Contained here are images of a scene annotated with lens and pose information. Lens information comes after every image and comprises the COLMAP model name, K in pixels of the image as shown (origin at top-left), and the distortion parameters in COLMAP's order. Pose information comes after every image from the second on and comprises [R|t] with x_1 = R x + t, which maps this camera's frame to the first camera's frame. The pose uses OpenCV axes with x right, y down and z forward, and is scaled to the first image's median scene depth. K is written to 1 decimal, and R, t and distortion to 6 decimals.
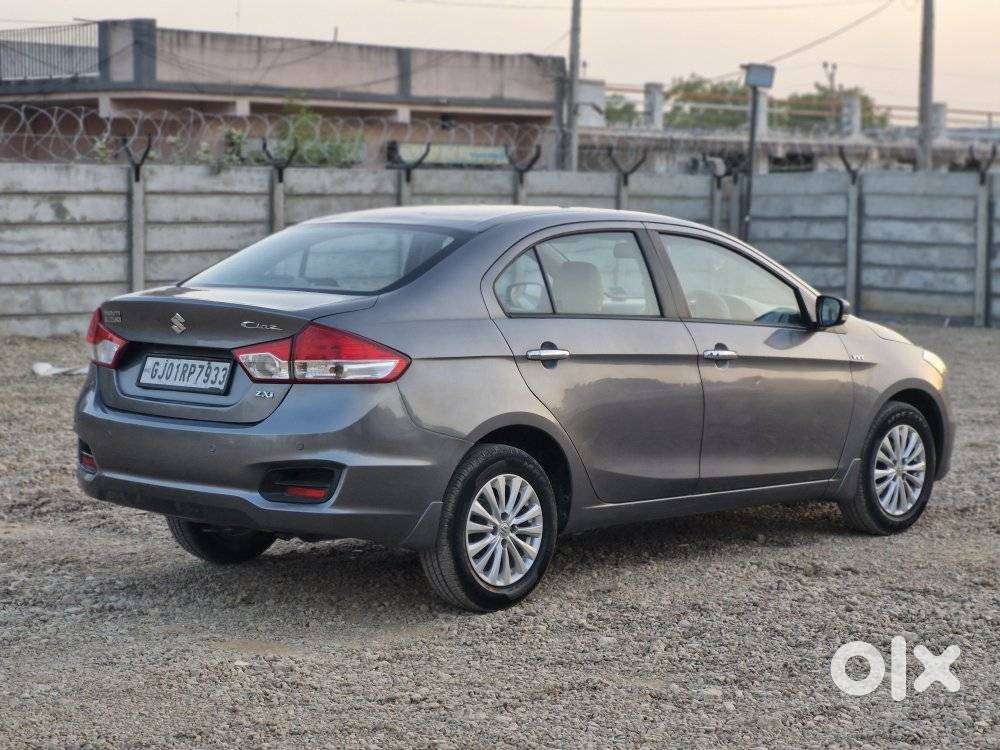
lens RADIAL K [[2145.3, 0, 500.0], [0, 2145.3, 375.0], [0, 0, 1]] dist [-0.048915, 2.026352]
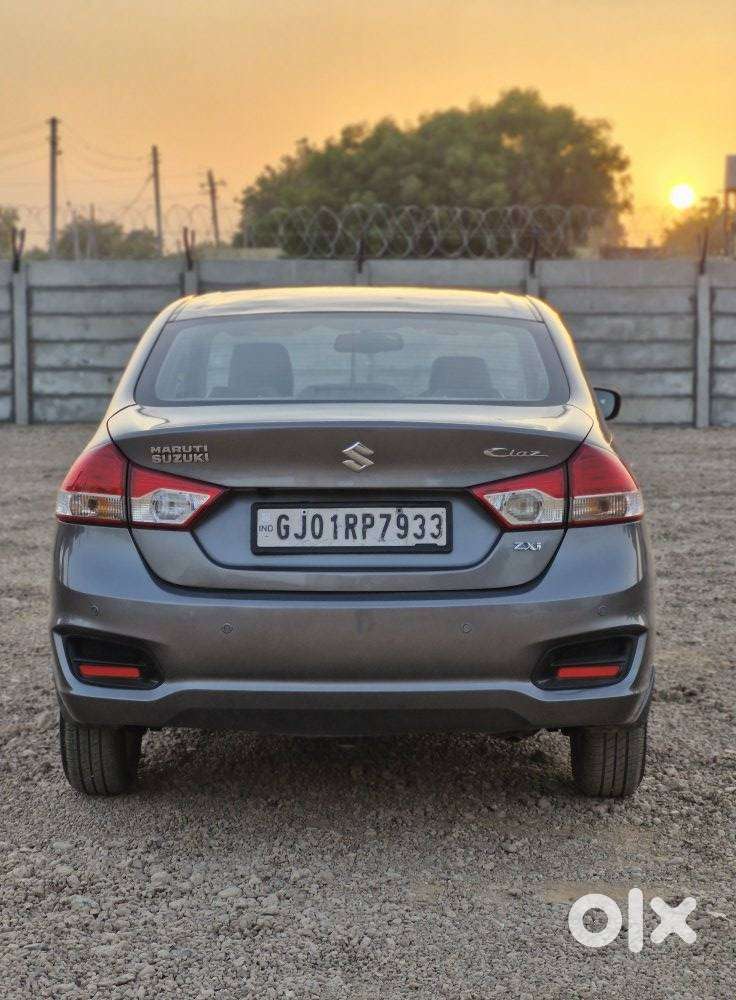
lens RADIAL K [[2222.0, 0, 351.3], [0, 2222.0, 496.0], [0, 0, 1]] dist [-0.225503, 5.070960]
pose [[0.754280, -0.066032, 0.653224, -0.626838], [0.060552, 0.997686, 0.030934, -0.033891], [-0.653755, 0.016221, 0.756532, 0.455236]]
